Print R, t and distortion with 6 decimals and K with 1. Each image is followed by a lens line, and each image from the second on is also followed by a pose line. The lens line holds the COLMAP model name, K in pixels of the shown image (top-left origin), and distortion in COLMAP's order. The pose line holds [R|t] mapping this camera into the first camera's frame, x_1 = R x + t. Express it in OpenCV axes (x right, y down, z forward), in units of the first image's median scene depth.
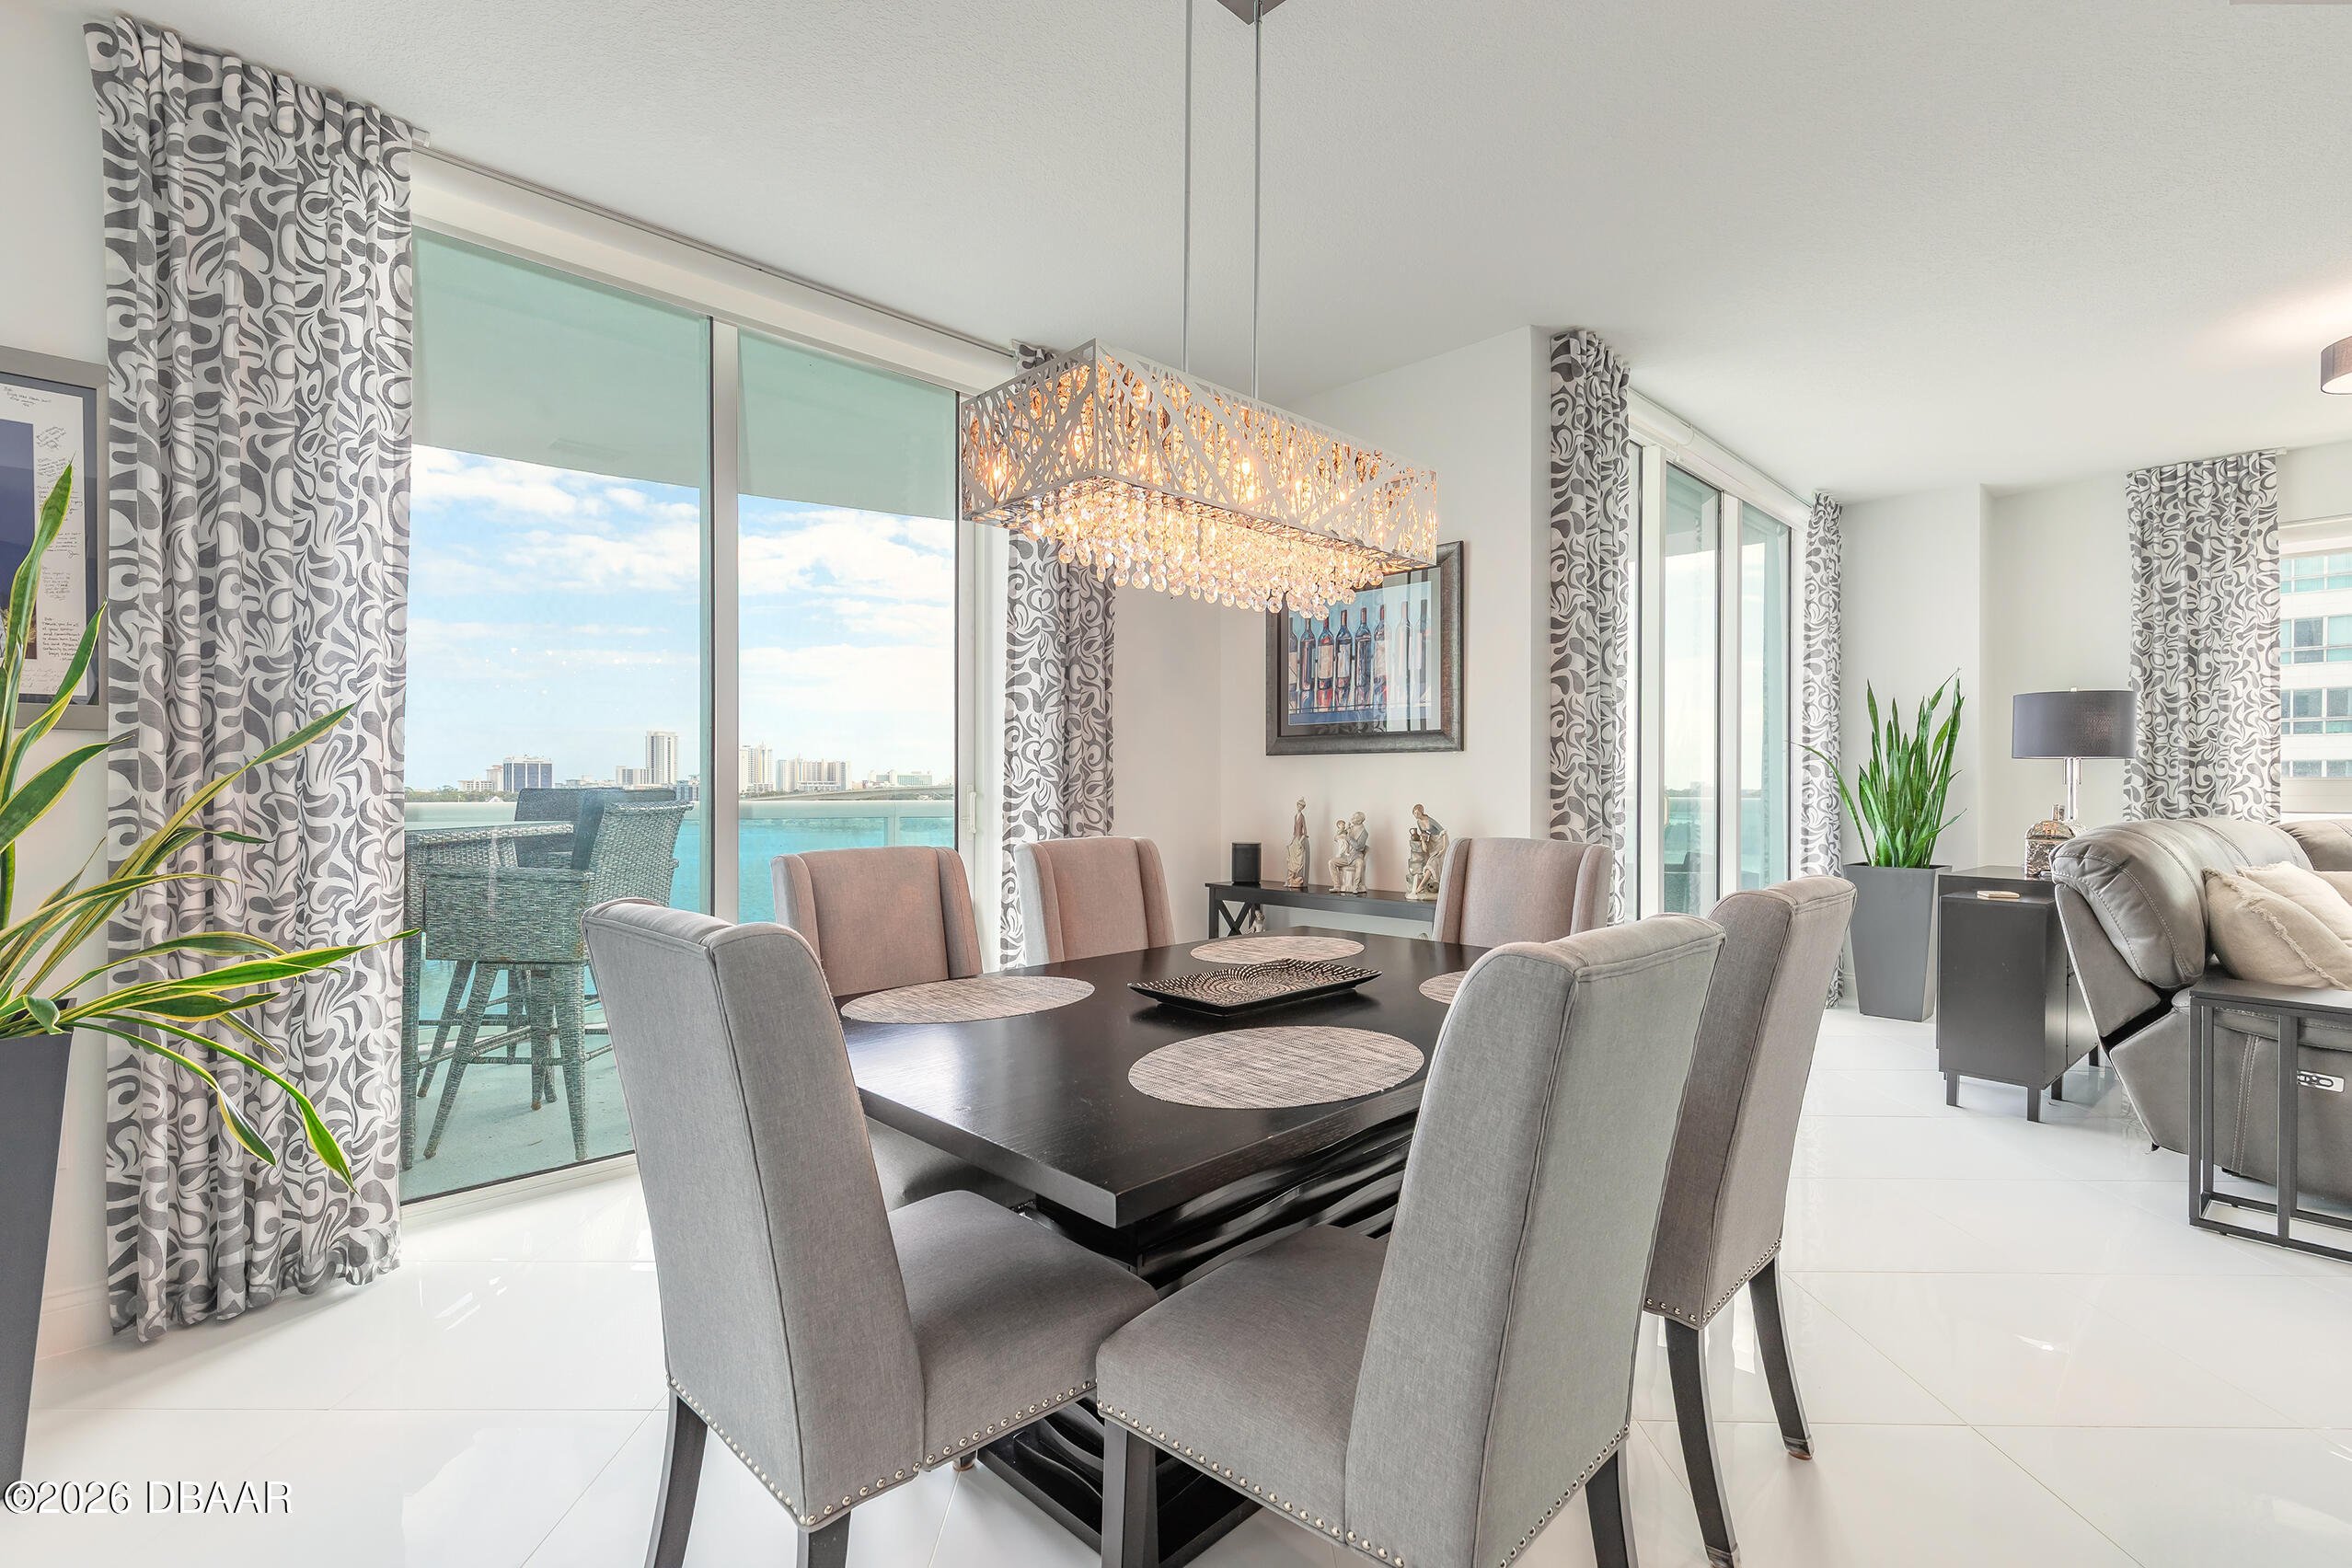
lens RADIAL K [[1063.3, 0, 1171.0], [0, 1063.3, 791.1], [0, 0, 1]] dist [0.003921, -0.000061]
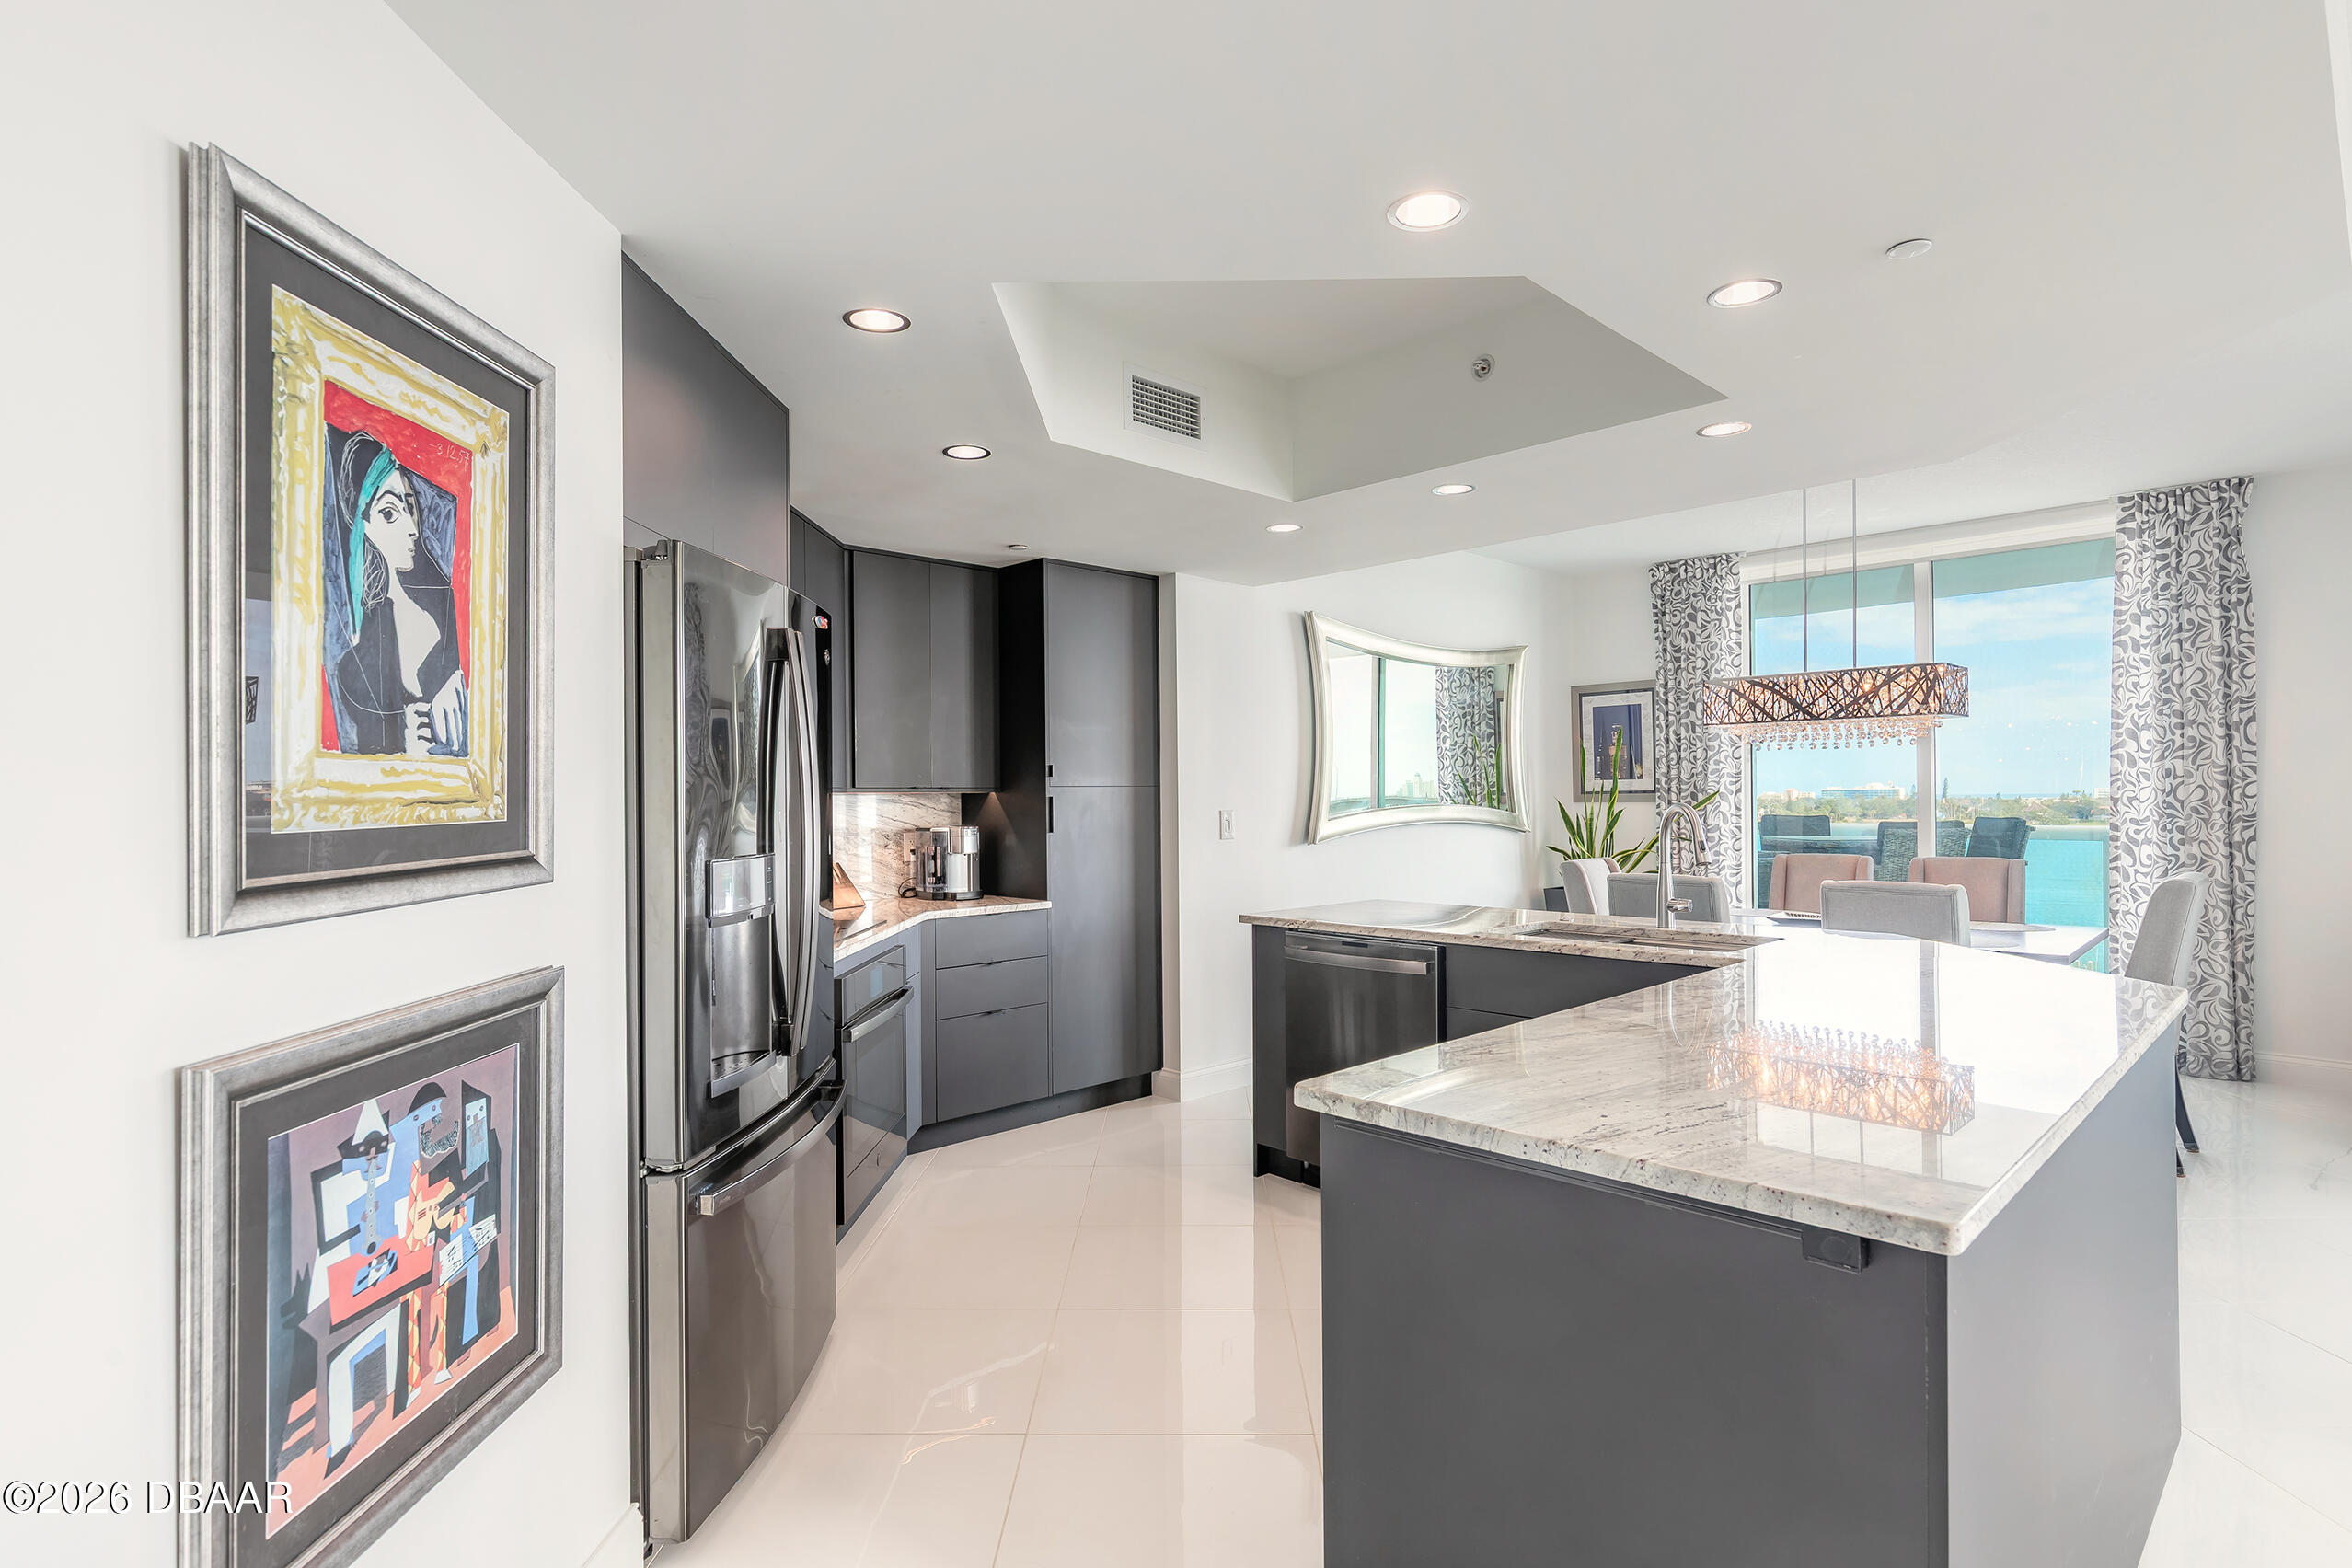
lens RADIAL K [[1192.5, 0, 1171.1], [0, 1192.5, 790.8], [0, 0, 1]] dist [-0.003227, -0.000017]
pose [[-0.000892, -0.007453, -0.999972, 1.017470], [0.003504, 0.999966, -0.007456, -0.029316], [0.999993, -0.003511, -0.000866, -0.152747]]
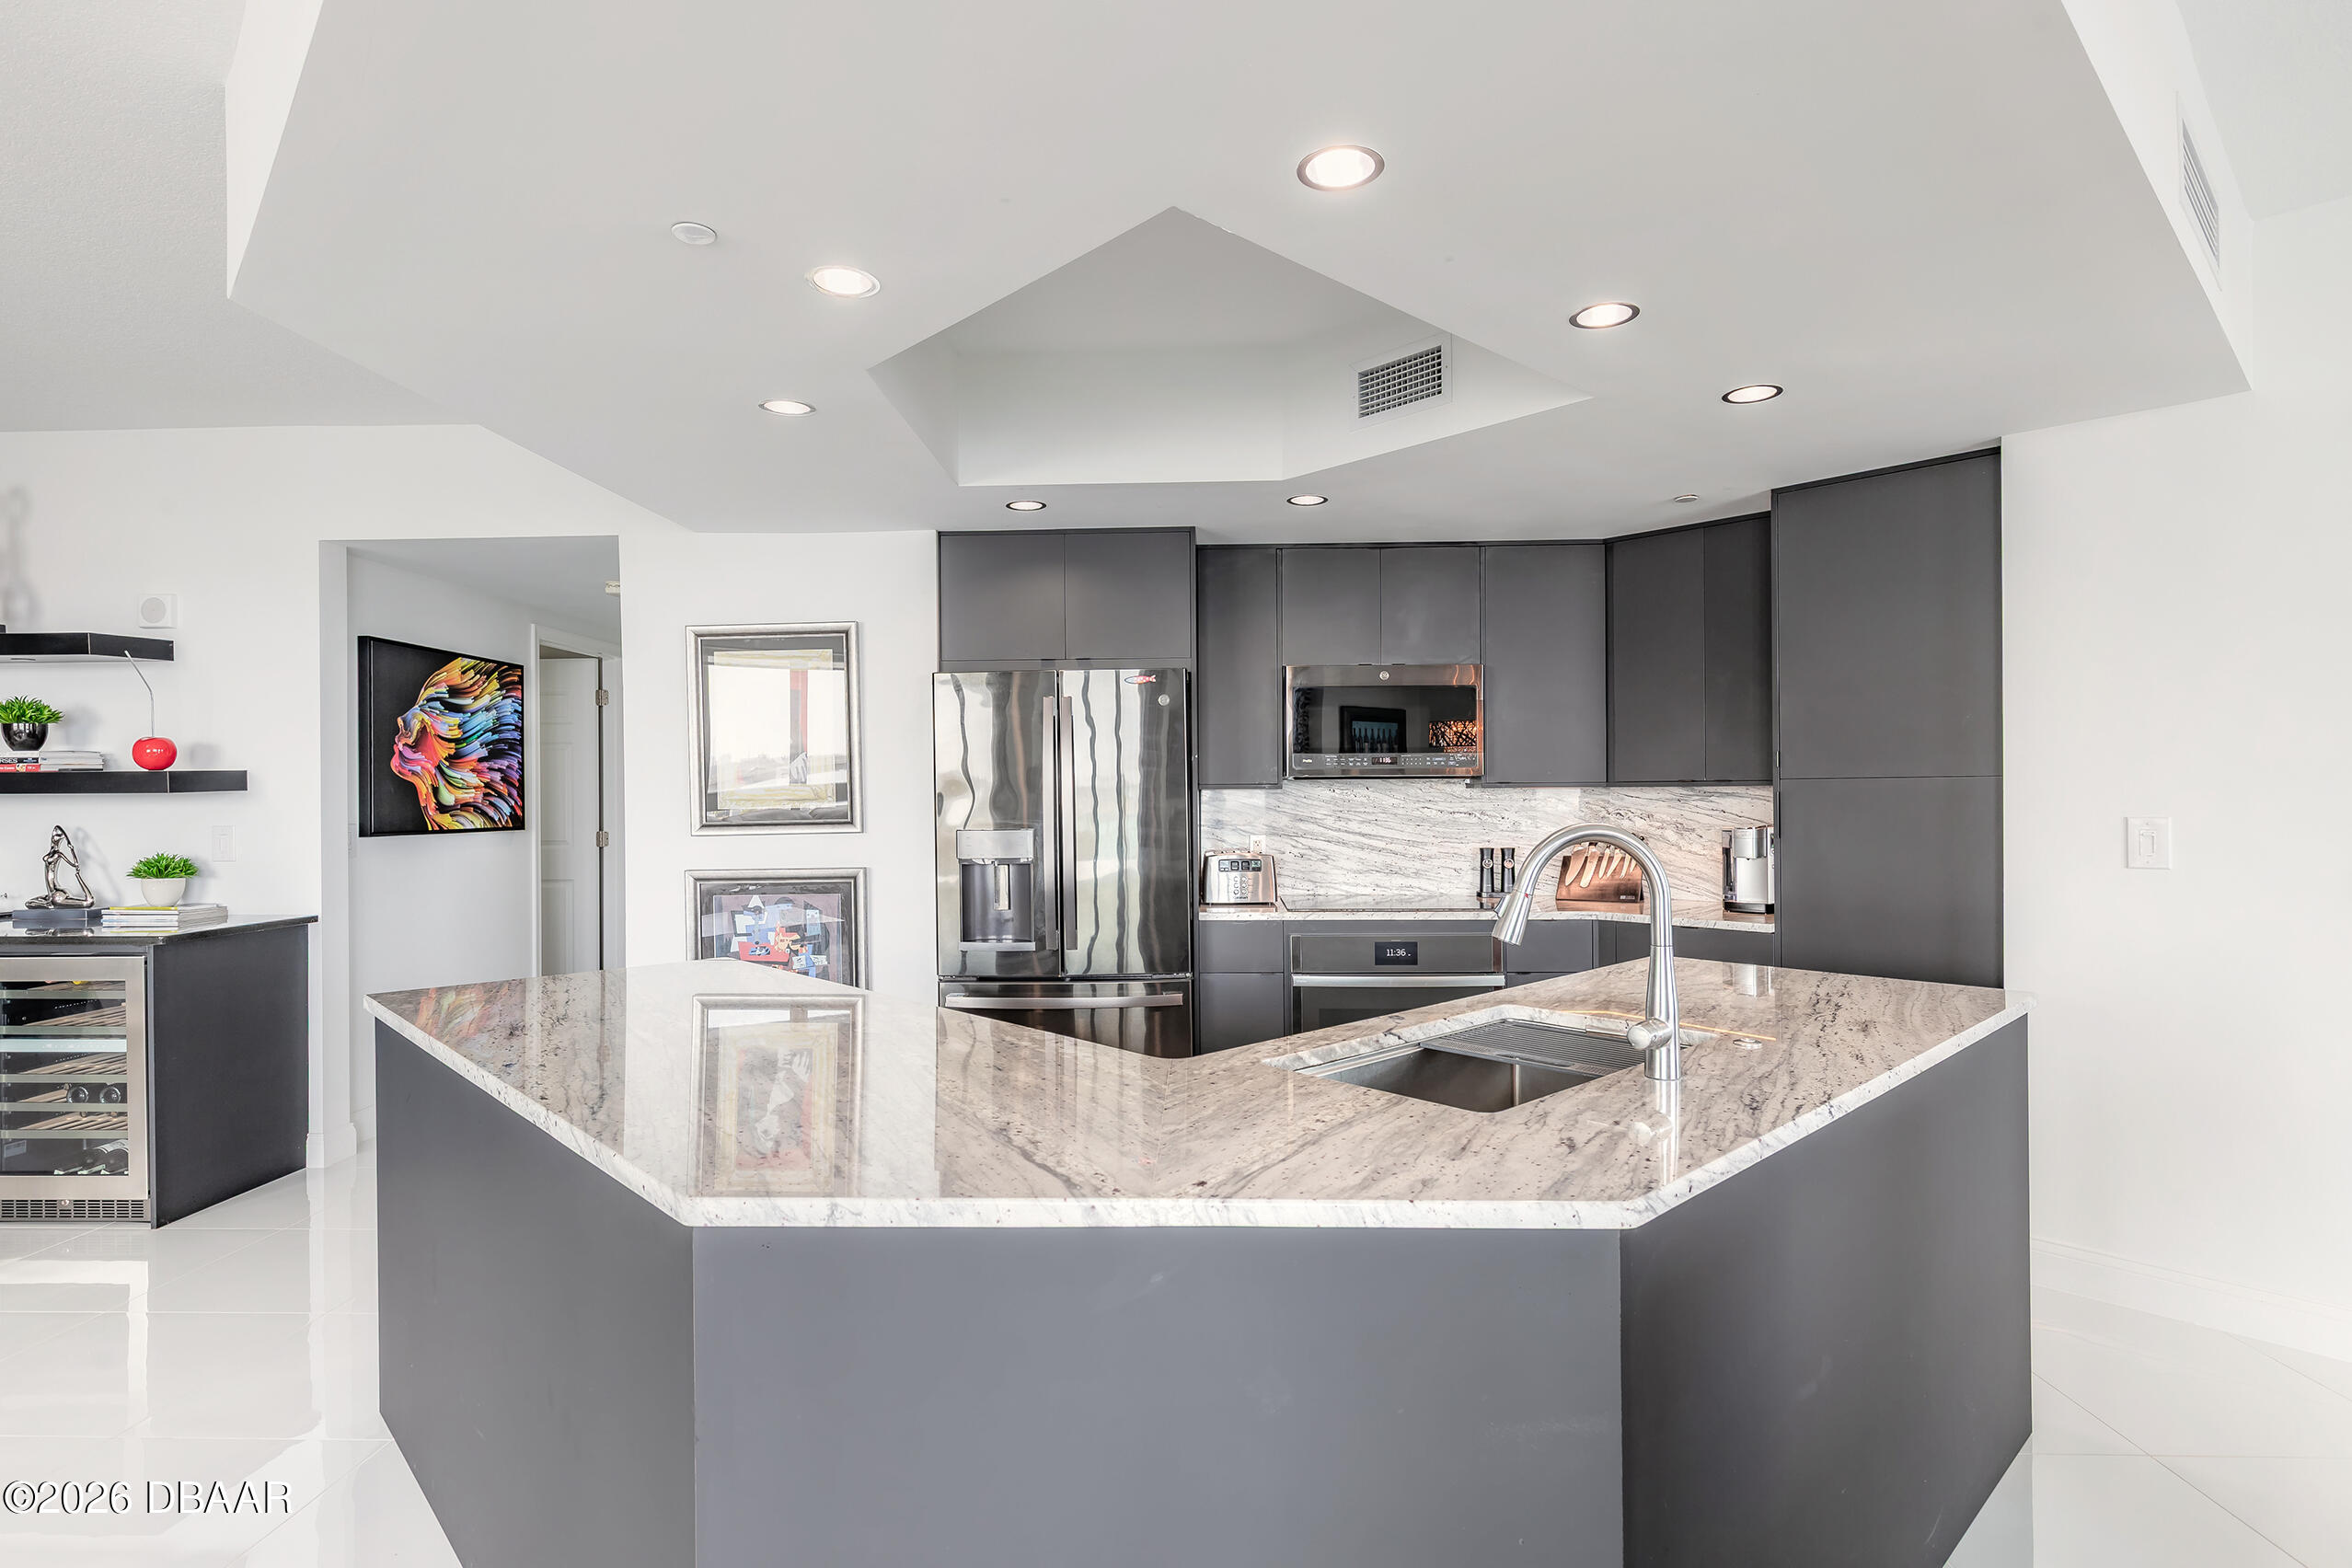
lens RADIAL K [[1186.8, 0, 1174.3], [0, 1186.8, 793.3], [0, 0, 1]] dist [0.002548, 0.000205]
pose [[-0.999694, 0.005616, 0.024103, 0.418214], [0.005764, 0.999965, 0.006085, -0.037925], [-0.024068, 0.006222, -0.999691, 0.513000]]
